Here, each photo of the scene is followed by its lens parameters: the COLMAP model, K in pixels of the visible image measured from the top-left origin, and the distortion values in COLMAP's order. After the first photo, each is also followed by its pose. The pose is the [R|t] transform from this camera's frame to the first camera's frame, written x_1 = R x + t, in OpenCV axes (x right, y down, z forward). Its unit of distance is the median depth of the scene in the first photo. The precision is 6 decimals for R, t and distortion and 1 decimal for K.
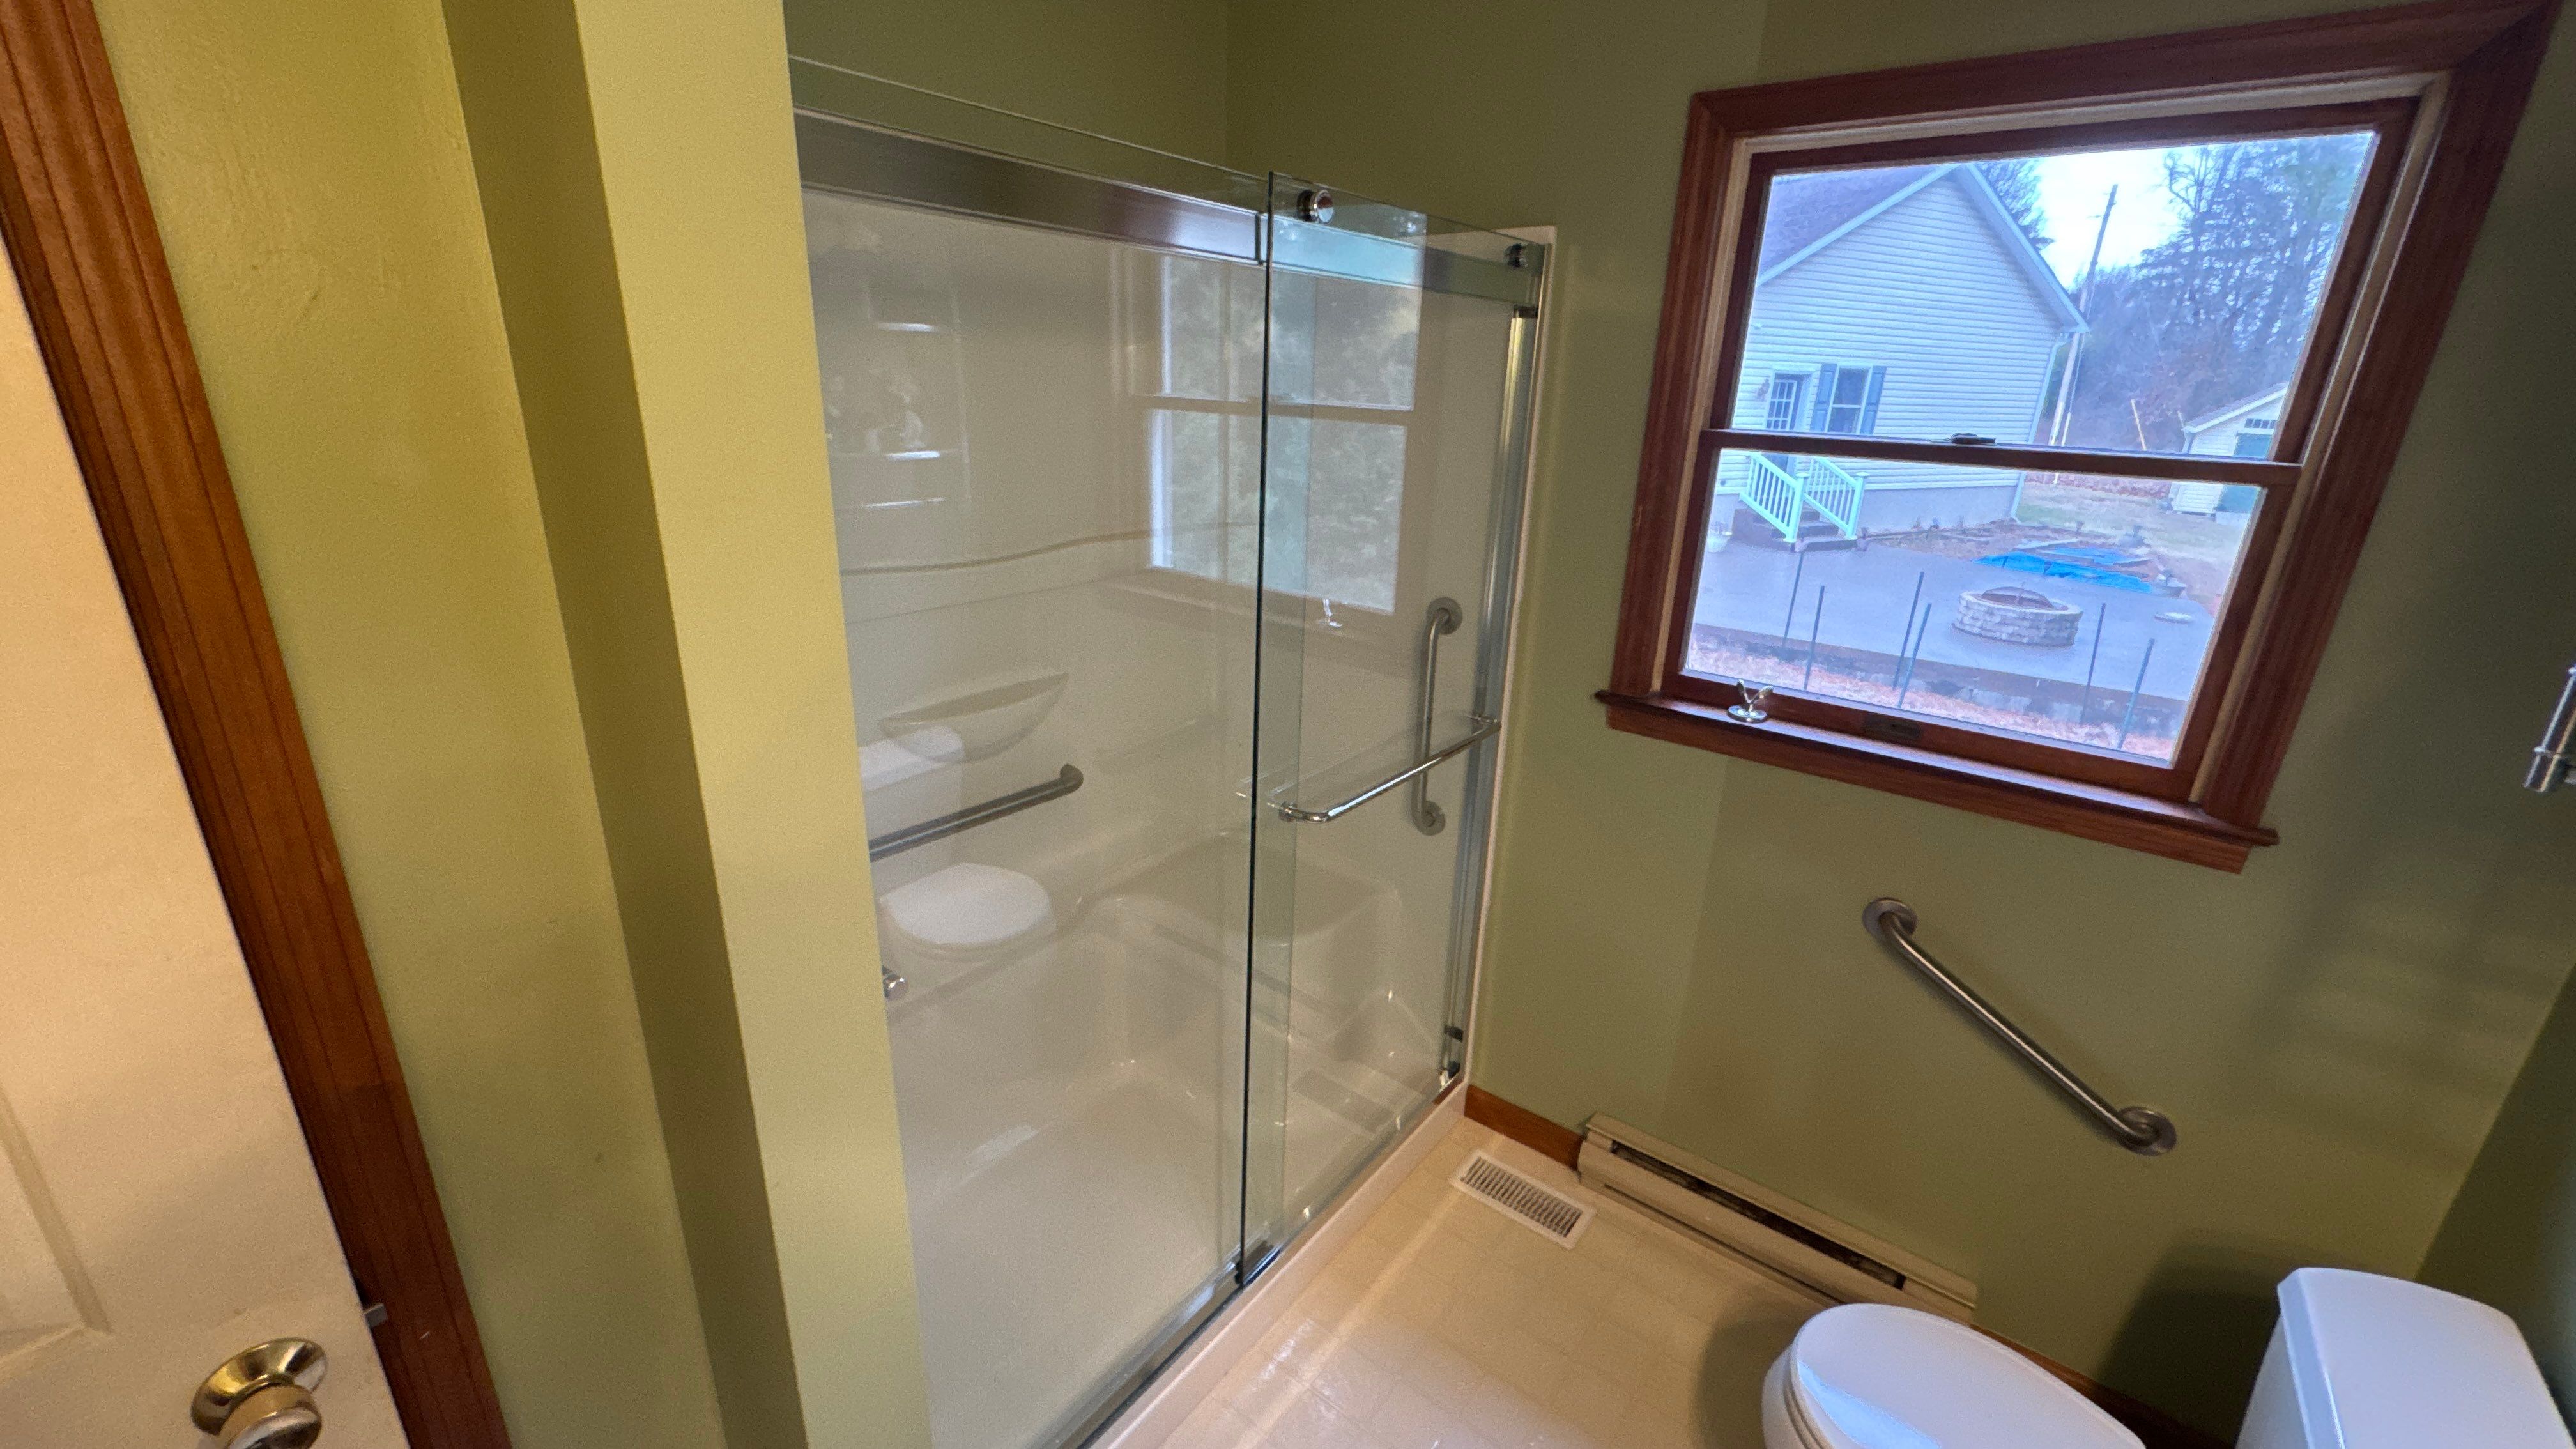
lens RADIAL K [[1034.3, 0, 1288.0], [0, 1034.3, 724.5], [0, 0, 1]] dist [-0.000319, -0.000034]
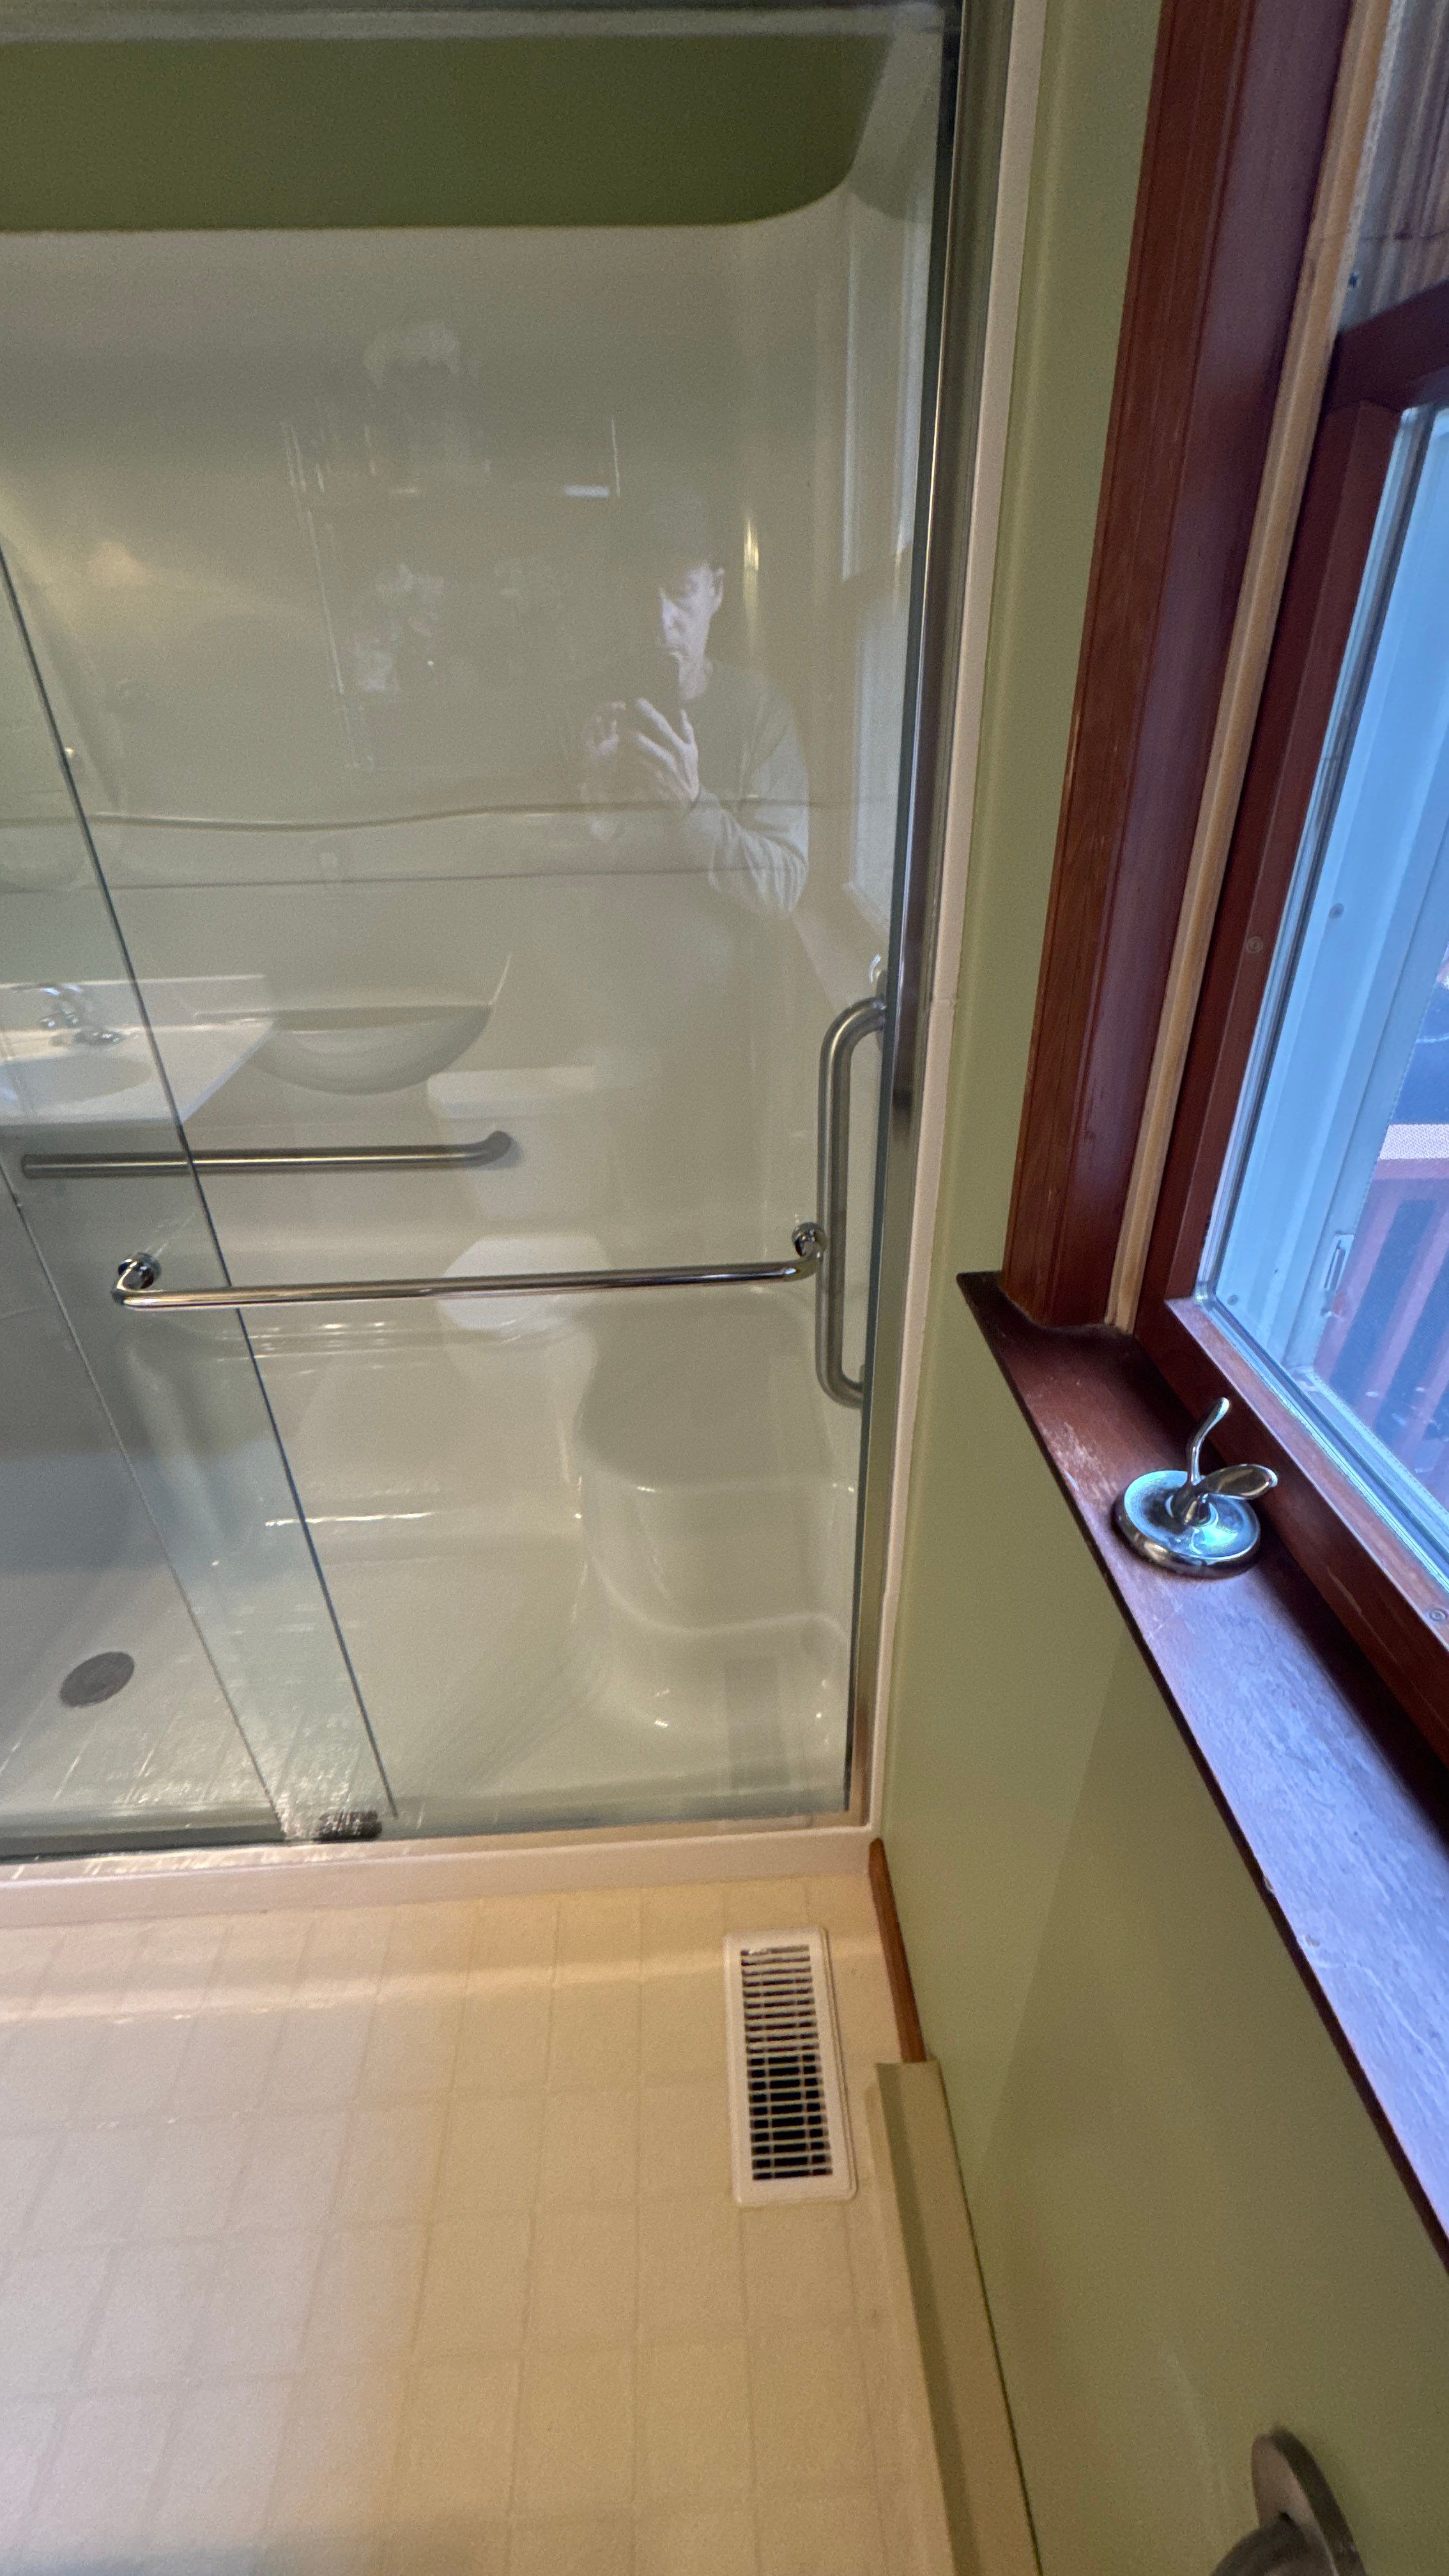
lens RADIAL K [[1034.3, 0, 724.5], [0, 1034.3, 1288.0], [0, 0, 1]] dist [-0.000319, -0.000034]
pose [[0.653389, 0.348528, -0.672020, 0.446798], [-0.198440, 0.935527, 0.292252, -0.106992], [0.730550, -0.057598, 0.680425, 0.614073]]
